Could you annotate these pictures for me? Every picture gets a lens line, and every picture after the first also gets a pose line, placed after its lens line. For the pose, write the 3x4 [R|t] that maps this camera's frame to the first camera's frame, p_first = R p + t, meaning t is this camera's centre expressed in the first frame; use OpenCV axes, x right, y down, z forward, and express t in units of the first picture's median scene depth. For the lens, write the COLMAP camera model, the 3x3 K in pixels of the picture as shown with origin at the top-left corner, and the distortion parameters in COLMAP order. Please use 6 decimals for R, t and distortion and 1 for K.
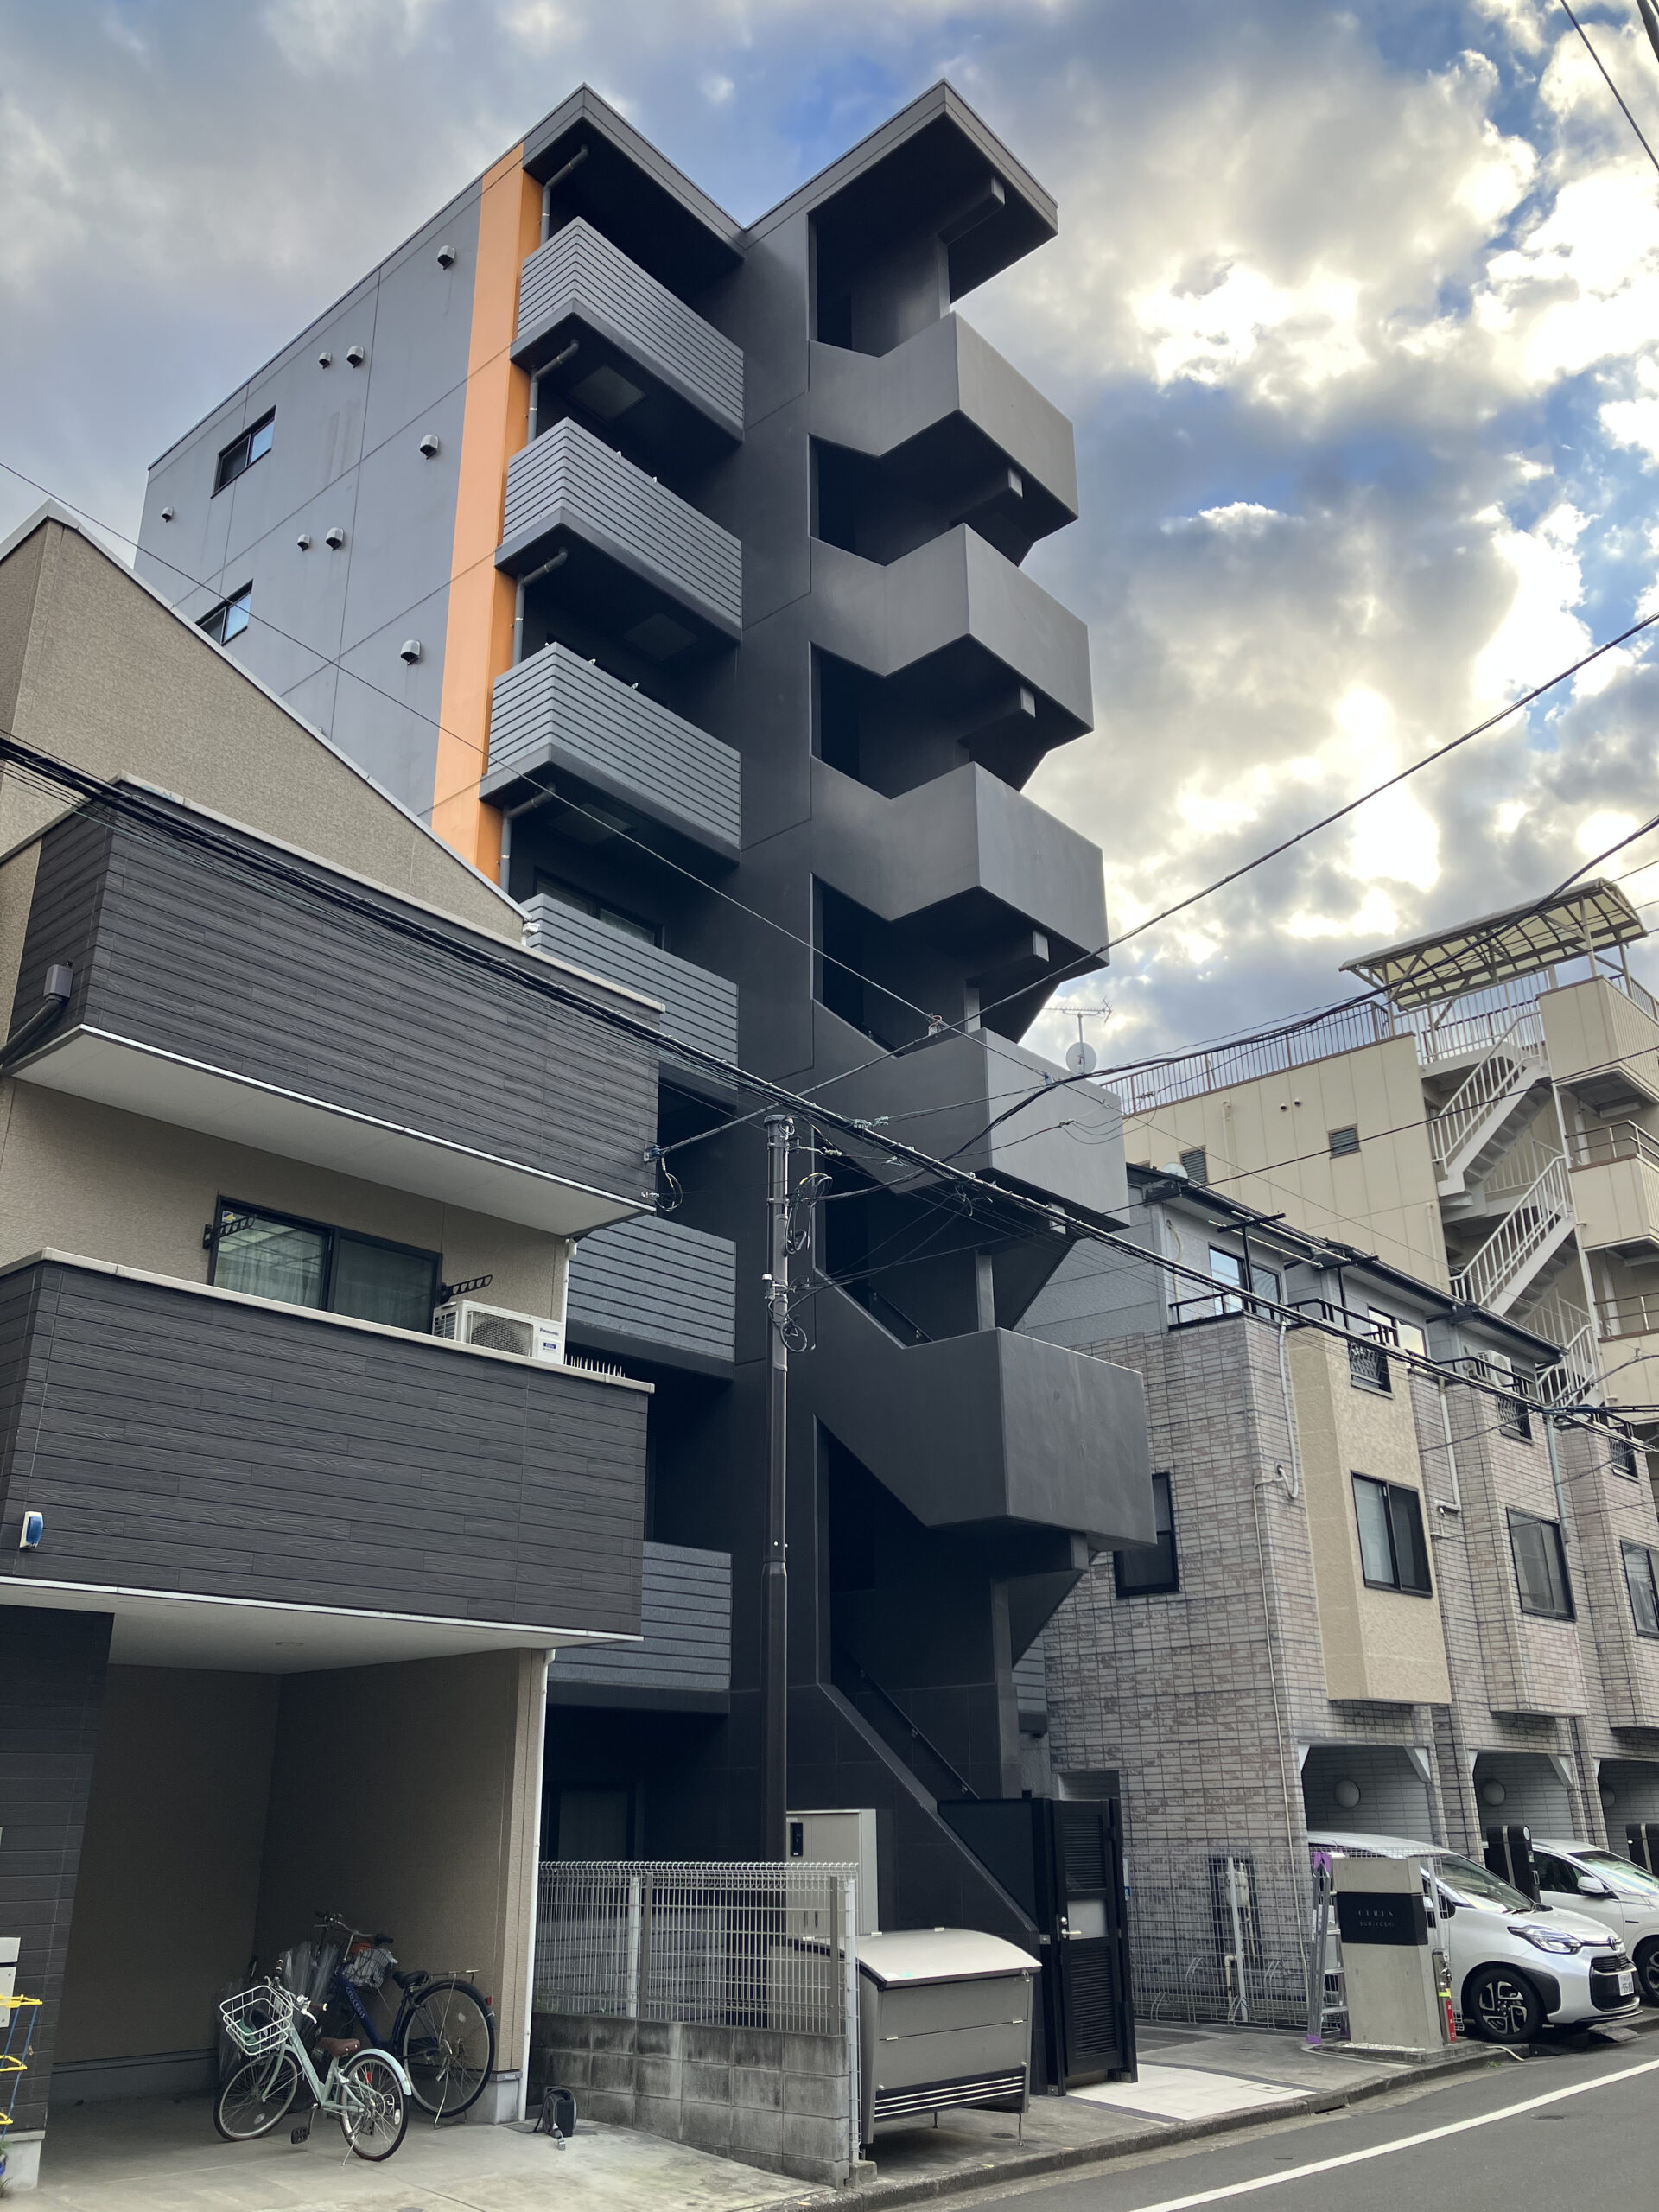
lens RADIAL K [[1804.2, 0, 825.6], [0, 1804.2, 1095.2], [0, 0, 1]] dist [0.031898, -0.014582]
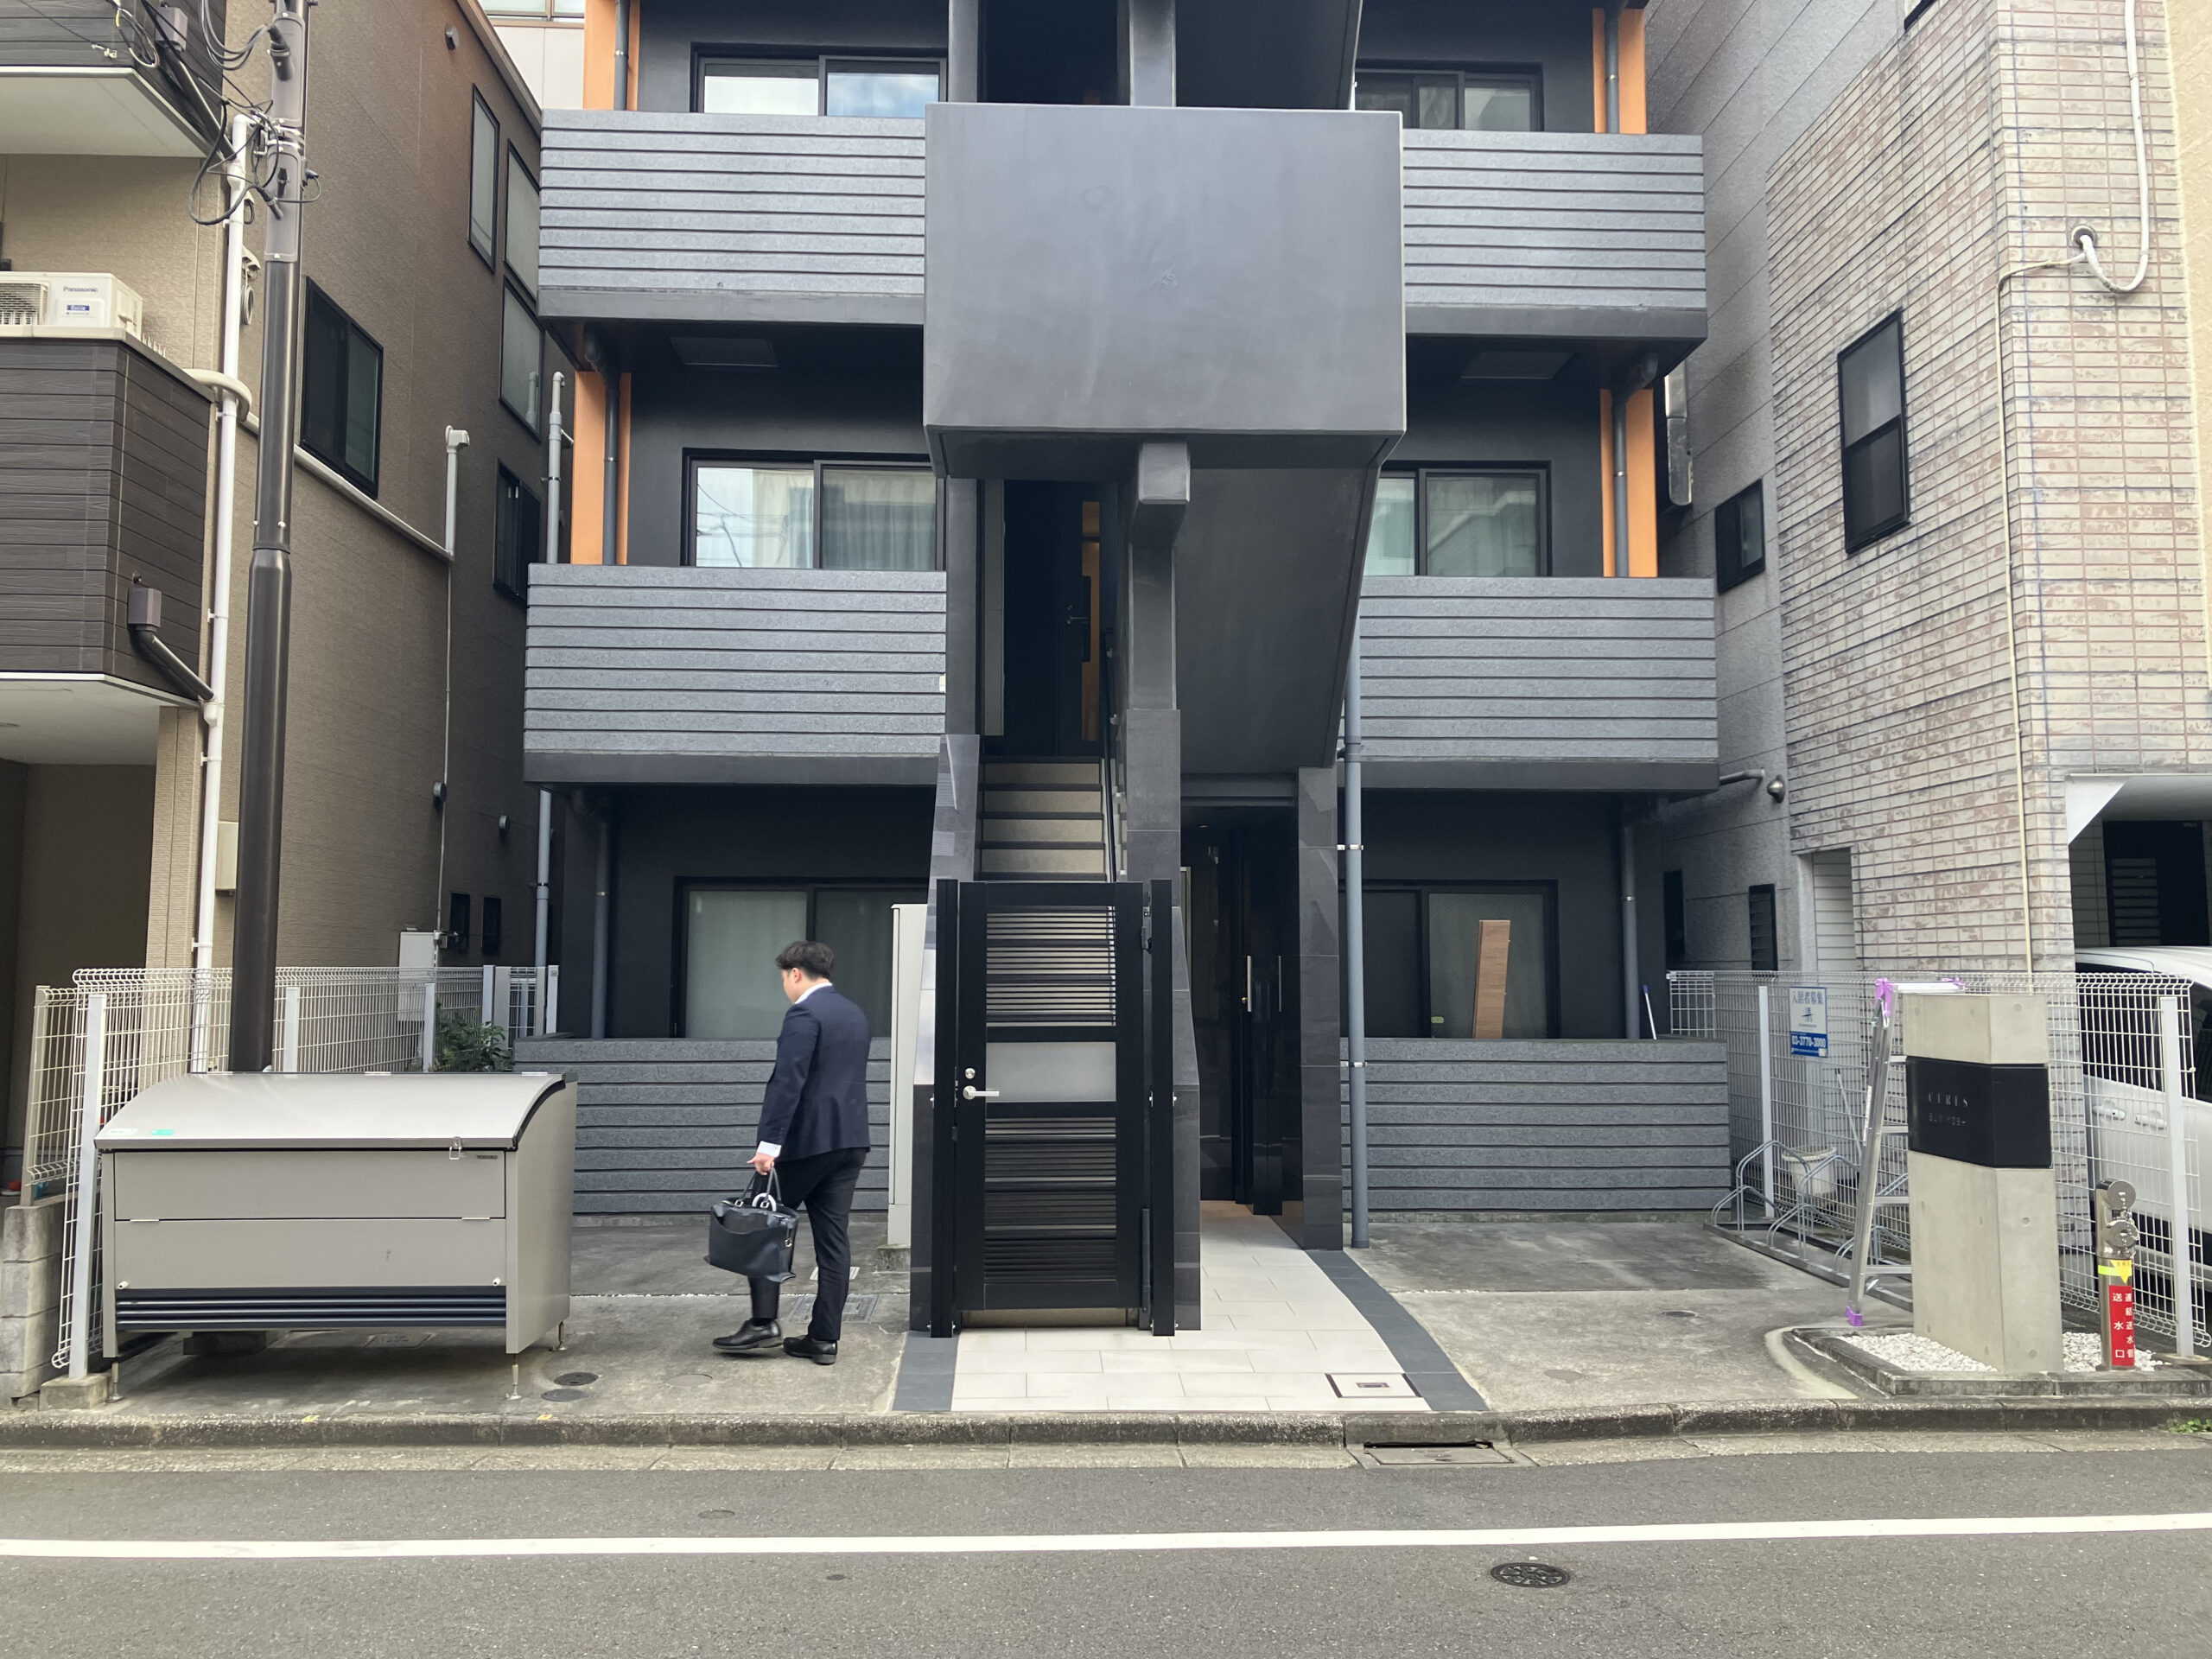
lens RADIAL K [[1804.2, 0, 1094.9], [0, 1804.2, 787.4], [0, 0, 1]] dist [0.031898, -0.014582]
pose [[0.685362, -0.058485, -0.725850, 0.434814], [0.266023, 0.947985, 0.174801, 0.201878], [0.677872, -0.312895, 0.665272, 0.489977]]
